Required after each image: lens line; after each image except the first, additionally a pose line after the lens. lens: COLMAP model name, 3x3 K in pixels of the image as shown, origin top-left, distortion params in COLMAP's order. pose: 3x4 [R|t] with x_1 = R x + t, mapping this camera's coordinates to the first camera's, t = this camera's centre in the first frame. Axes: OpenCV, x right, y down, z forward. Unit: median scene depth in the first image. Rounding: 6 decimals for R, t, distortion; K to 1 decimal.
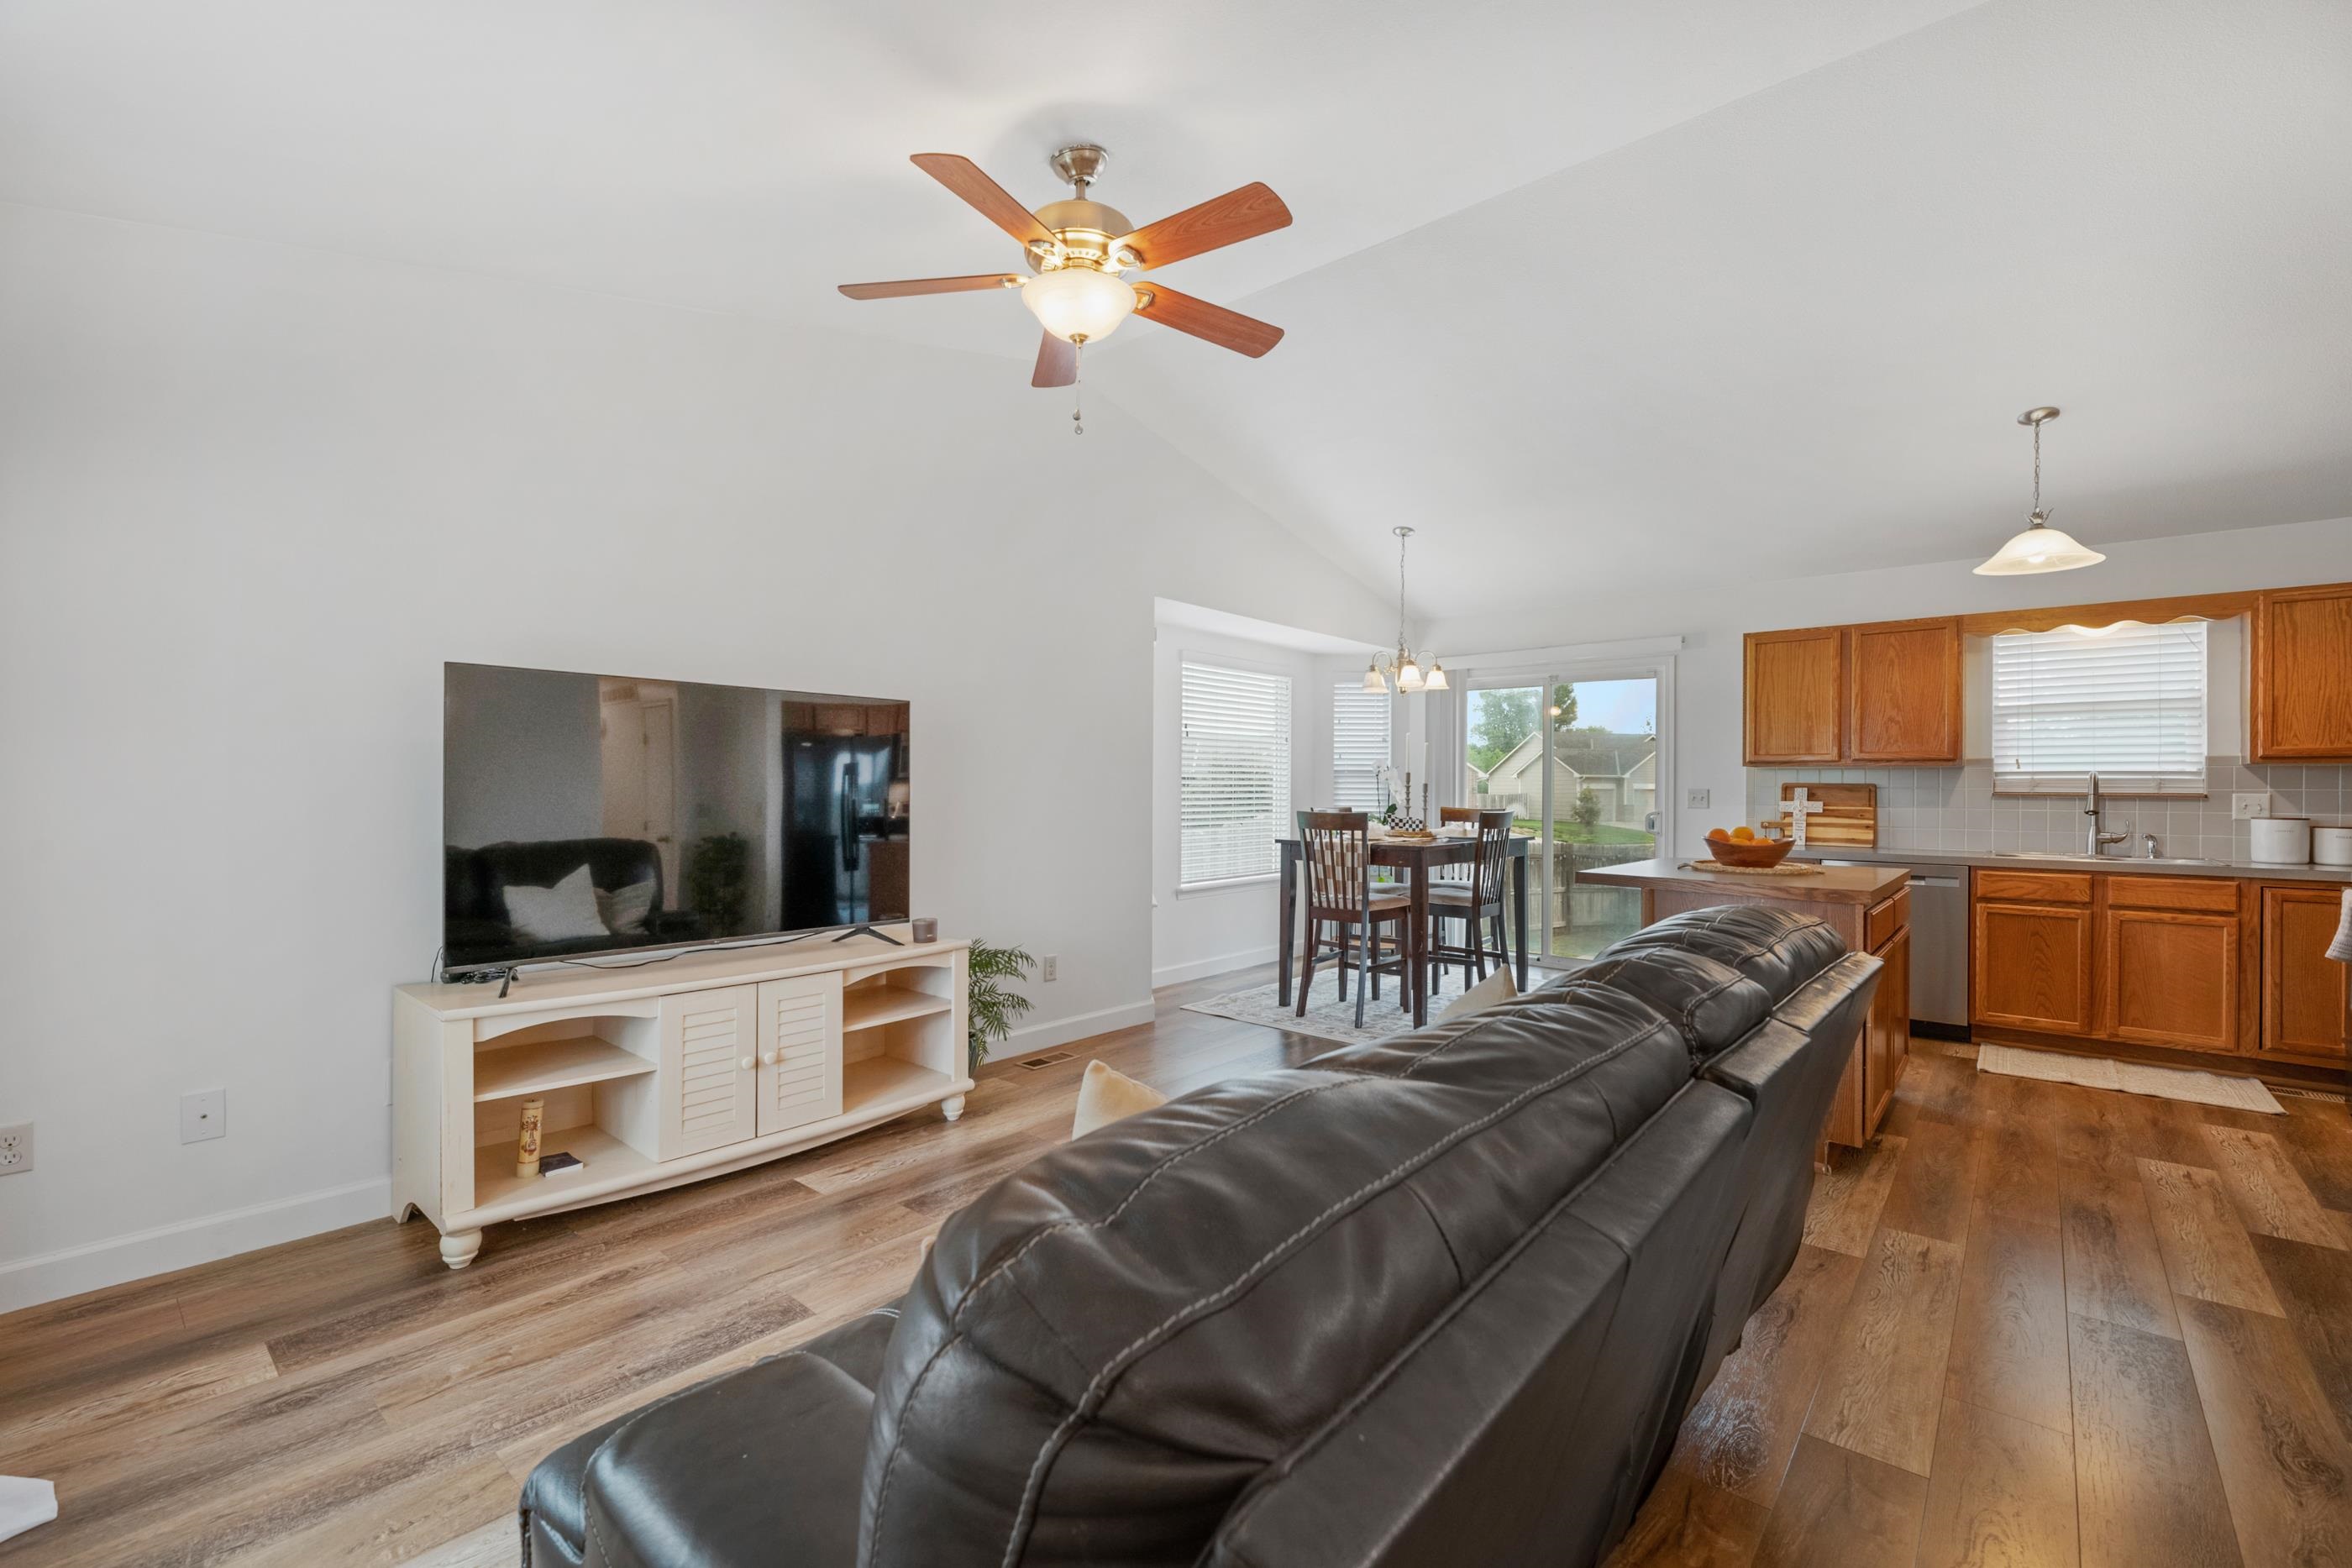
lens RADIAL K [[988.2, 0, 1176.0], [0, 988.2, 784.0], [0, 0, 1]] dist [-0.005678, -0.000346]
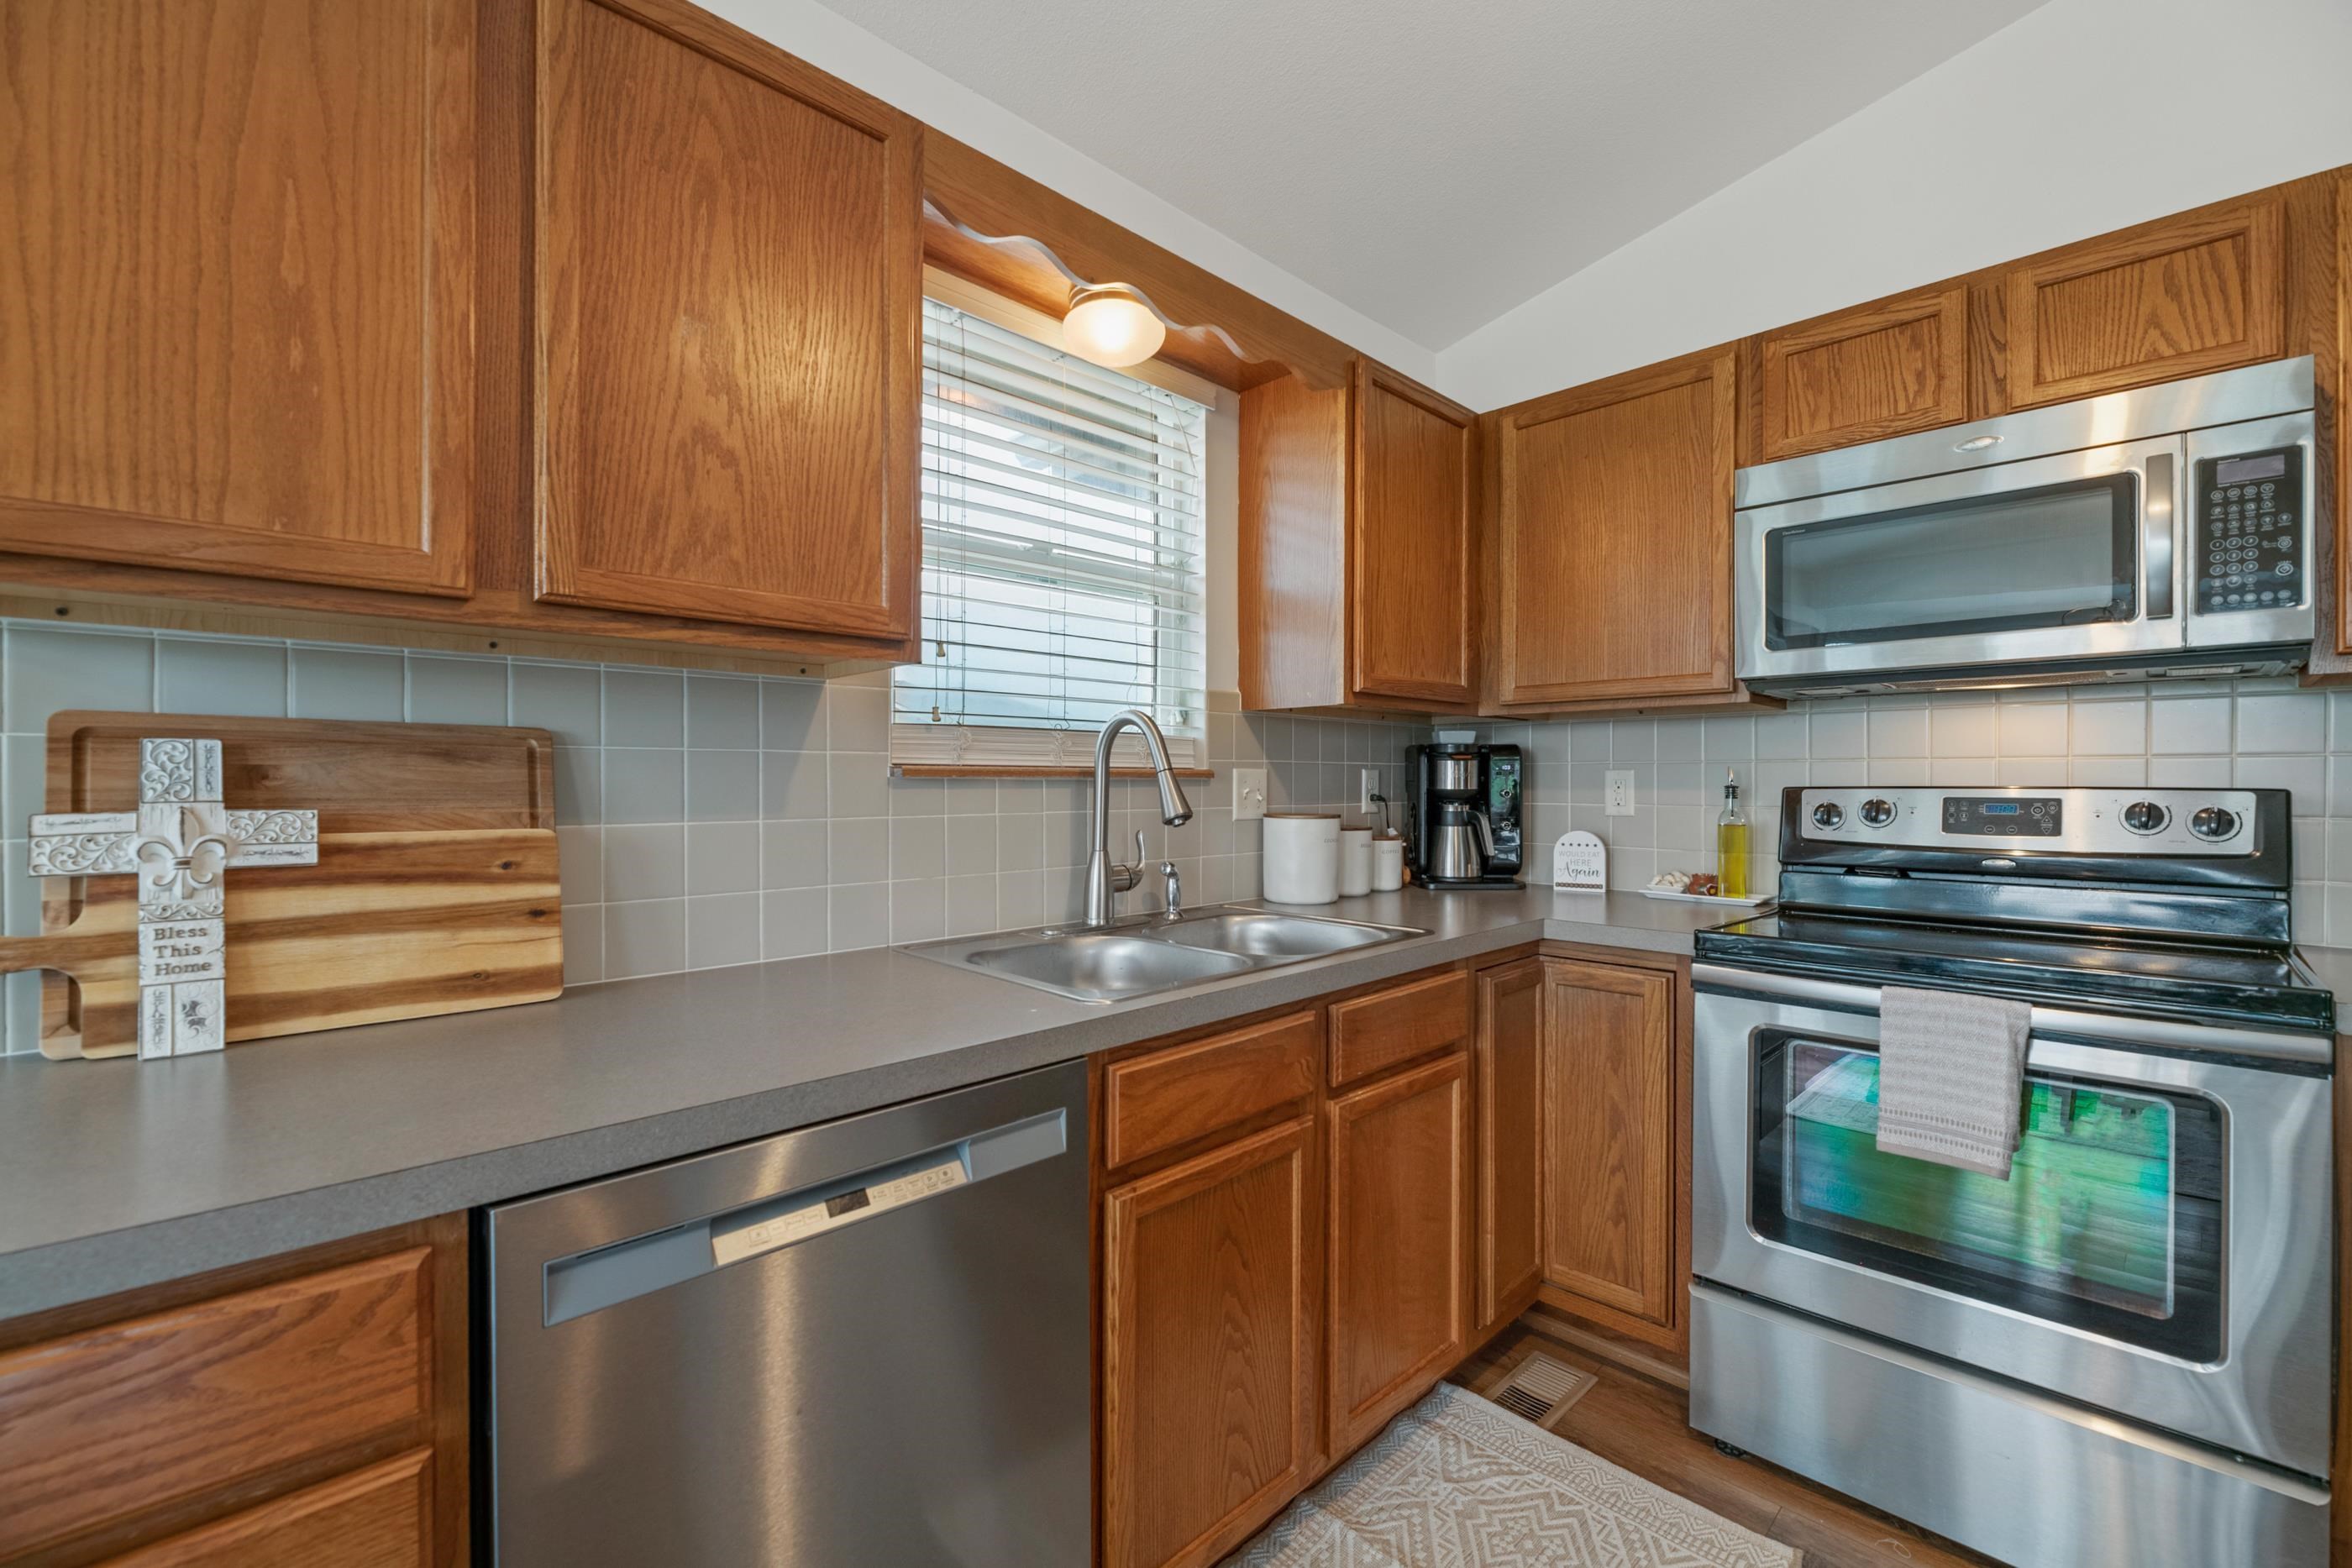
lens RADIAL K [[981.2, 0, 1176.0], [0, 981.2, 784.0], [0, 0, 1]] dist [-0.005465, -0.000494]
pose [[0.079146, -0.011619, 0.996795, 0.561398], [-0.003995, 0.999920, 0.011973, 0.011527], [-0.996855, -0.004930, 0.079094, 0.964088]]
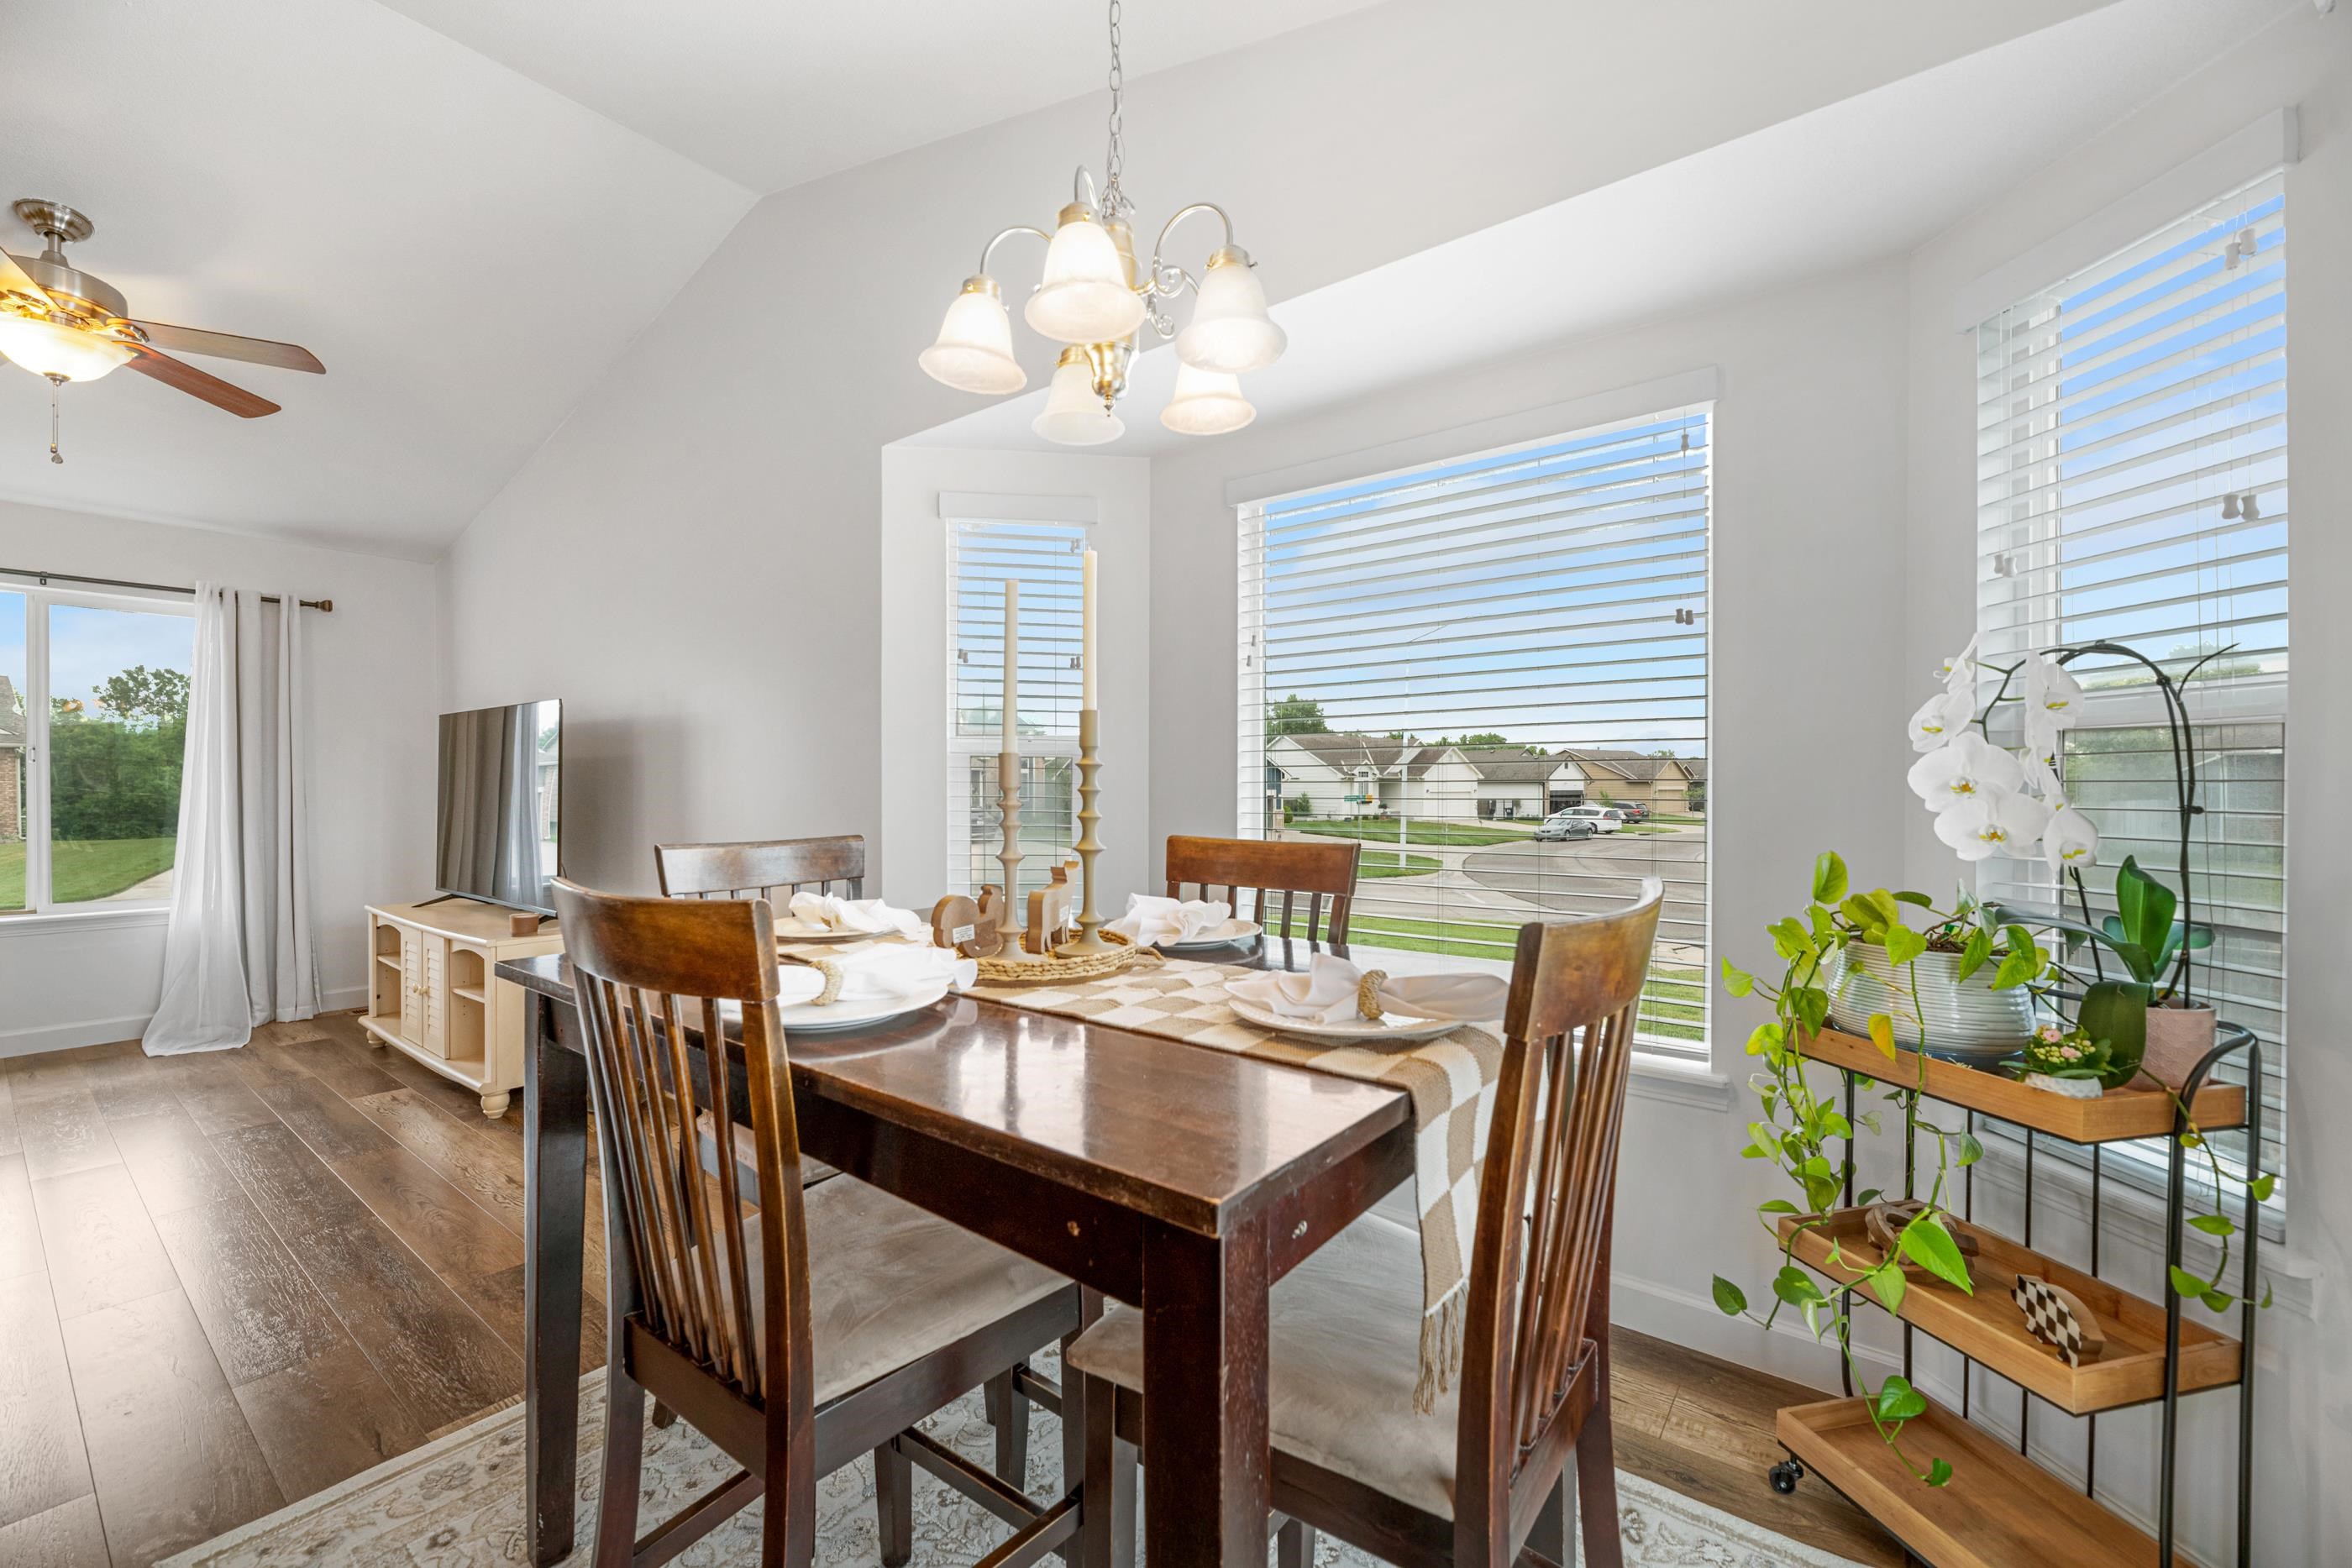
lens RADIAL K [[955.7, 0, 1181.2], [0, 955.7, 787.8], [0, 0, 1]] dist [-0.010546, -0.000178]
pose [[0.063336, -0.001329, -0.997991, 0.586278], [0.006188, 0.999980, -0.000939, 0.010341], [0.997973, -0.006116, 0.063343, 1.245883]]
